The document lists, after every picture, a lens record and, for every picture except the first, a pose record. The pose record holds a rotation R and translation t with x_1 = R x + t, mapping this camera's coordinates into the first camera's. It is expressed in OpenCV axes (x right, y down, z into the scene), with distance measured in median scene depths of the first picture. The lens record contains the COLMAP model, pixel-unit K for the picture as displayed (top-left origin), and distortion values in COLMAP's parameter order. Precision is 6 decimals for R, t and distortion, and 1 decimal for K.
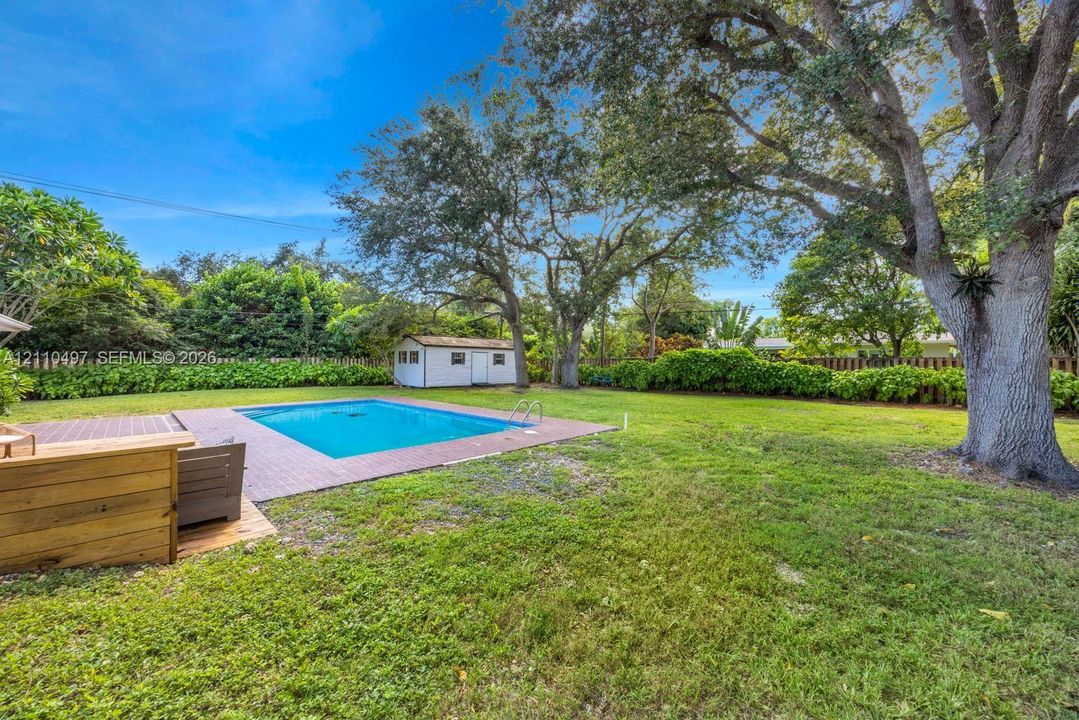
lens RADIAL K [[413.5, 0, 543.6], [0, 413.5, 359.4], [0, 0, 1]] dist [0.000249, 0.000210]
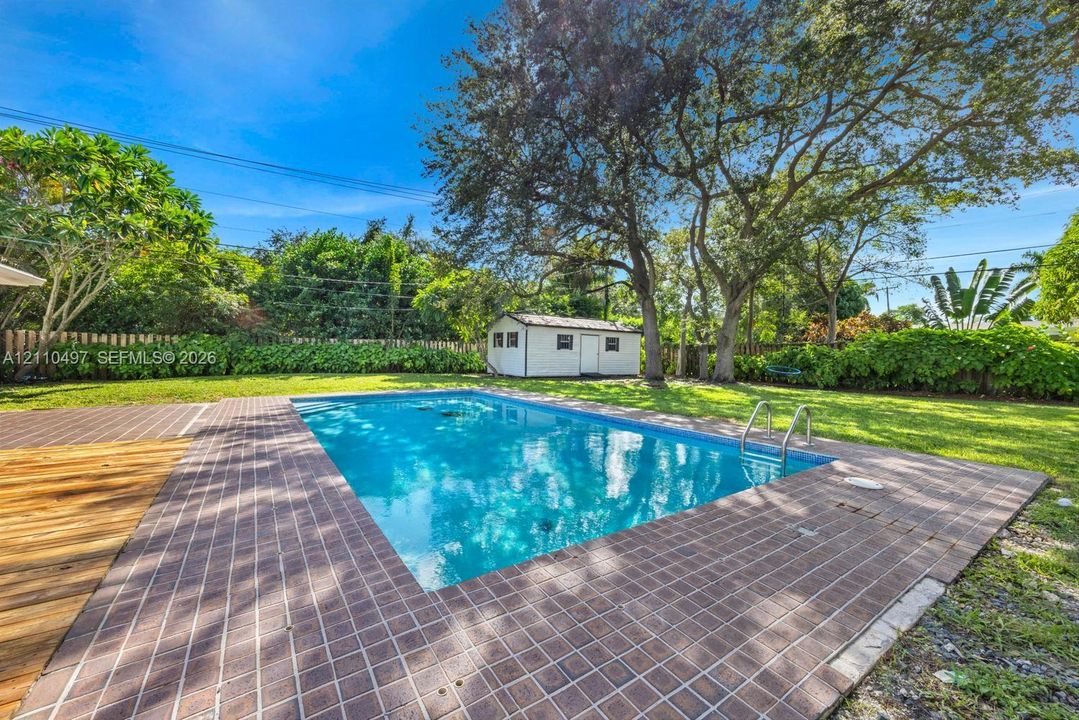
lens RADIAL K [[413.5, 0, 543.6], [0, 413.5, 359.4], [0, 0, 1]] dist [0.000249, 0.000210]
pose [[0.984001, 0.014765, -0.177550, -0.110142], [-0.011991, 0.999789, 0.016685, 0.019890], [0.177759, -0.014289, 0.983970, 0.212013]]
